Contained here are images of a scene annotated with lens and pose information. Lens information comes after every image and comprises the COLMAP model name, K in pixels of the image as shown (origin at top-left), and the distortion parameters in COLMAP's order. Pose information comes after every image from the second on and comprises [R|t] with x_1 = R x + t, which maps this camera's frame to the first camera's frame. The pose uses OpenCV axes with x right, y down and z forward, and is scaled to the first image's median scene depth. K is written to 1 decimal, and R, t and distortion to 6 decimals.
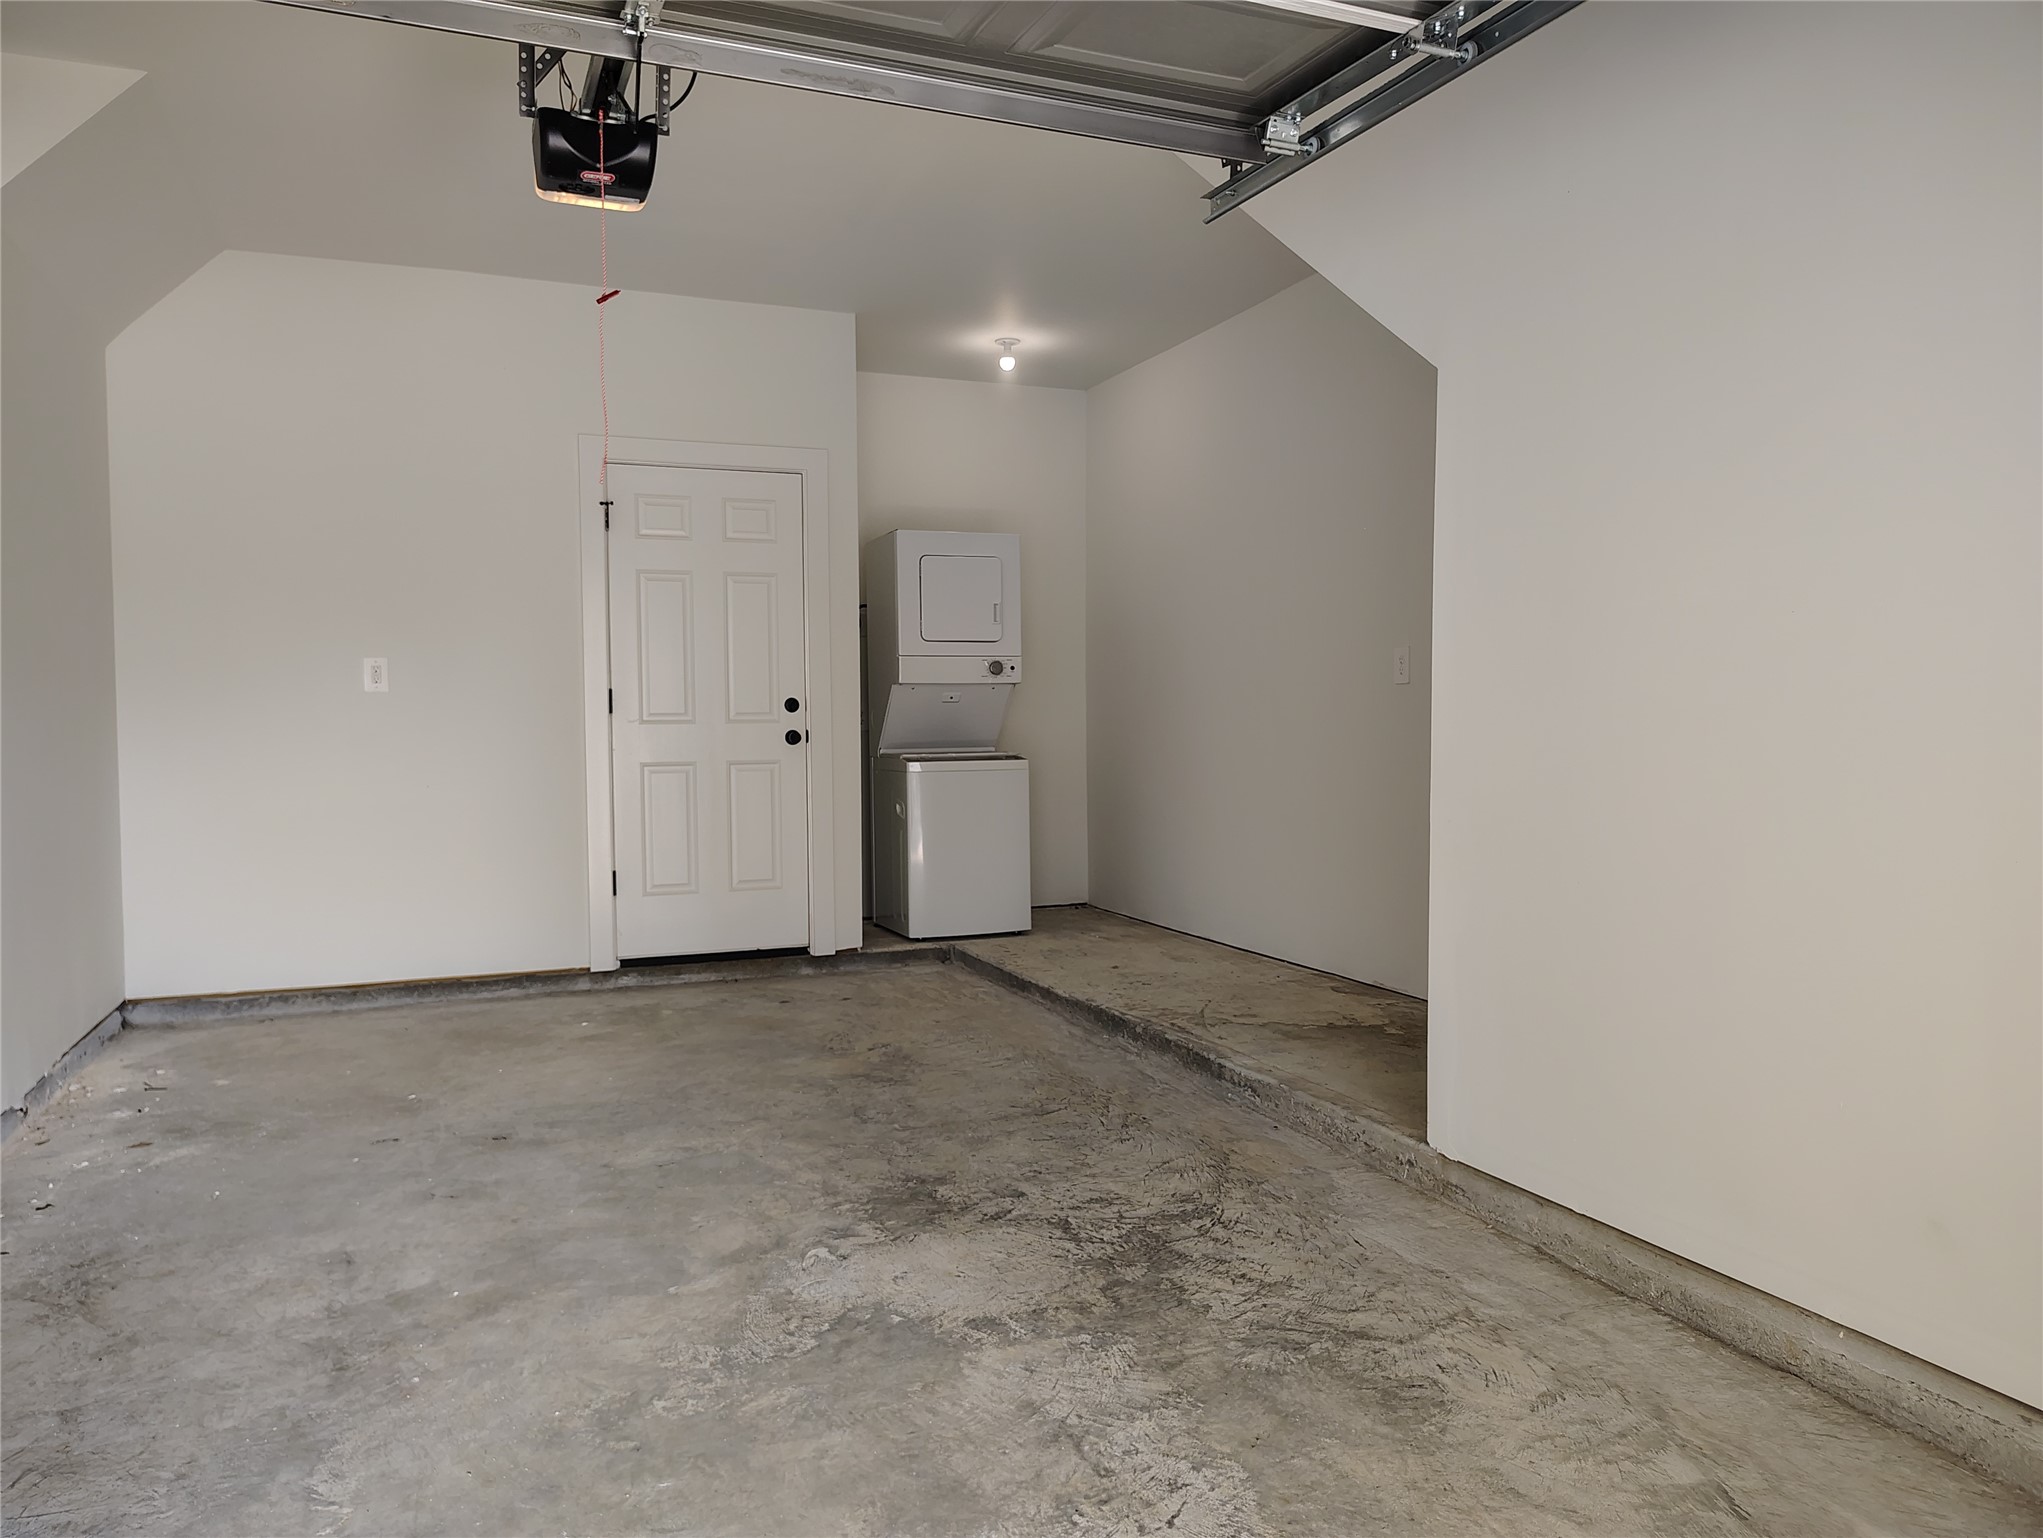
lens RADIAL K [[1410.8, 0, 1039.7], [0, 1410.8, 769.3], [0, 0, 1]] dist [0.023467, -0.032734]
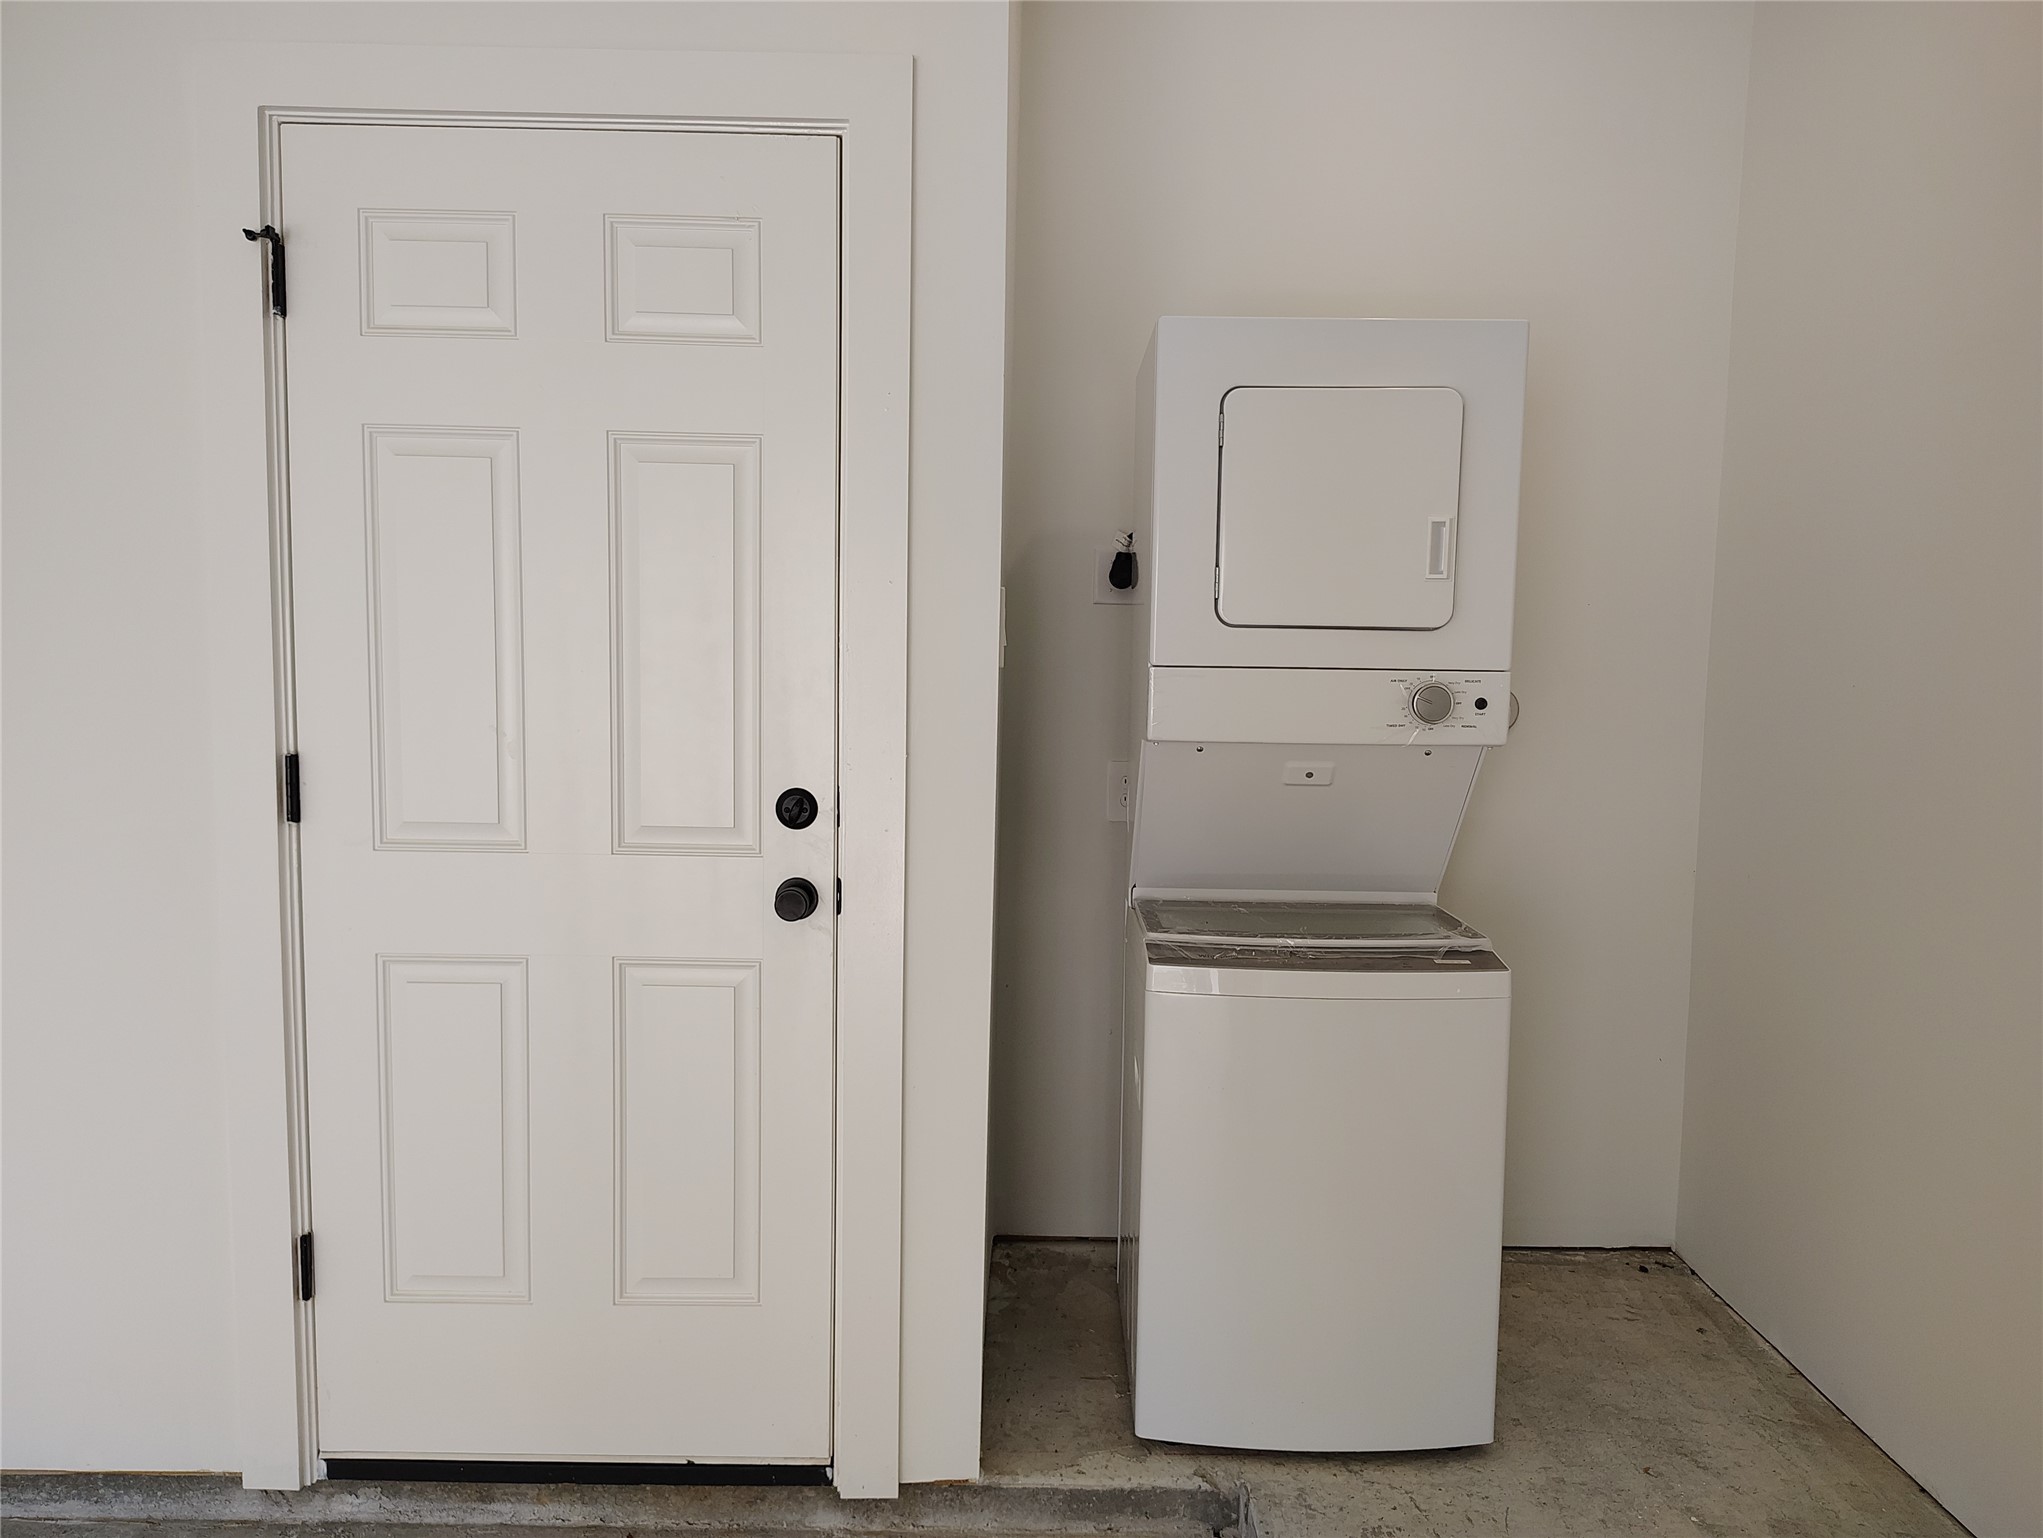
lens RADIAL K [[1410.8, 0, 1039.7], [0, 1410.8, 769.3], [0, 0, 1]] dist [0.023467, -0.032734]
pose [[0.923025, 0.060573, -0.379942, 0.014146], [-0.041568, 0.997449, 0.058036, -0.075868], [0.382489, -0.037775, 0.923188, 0.675305]]
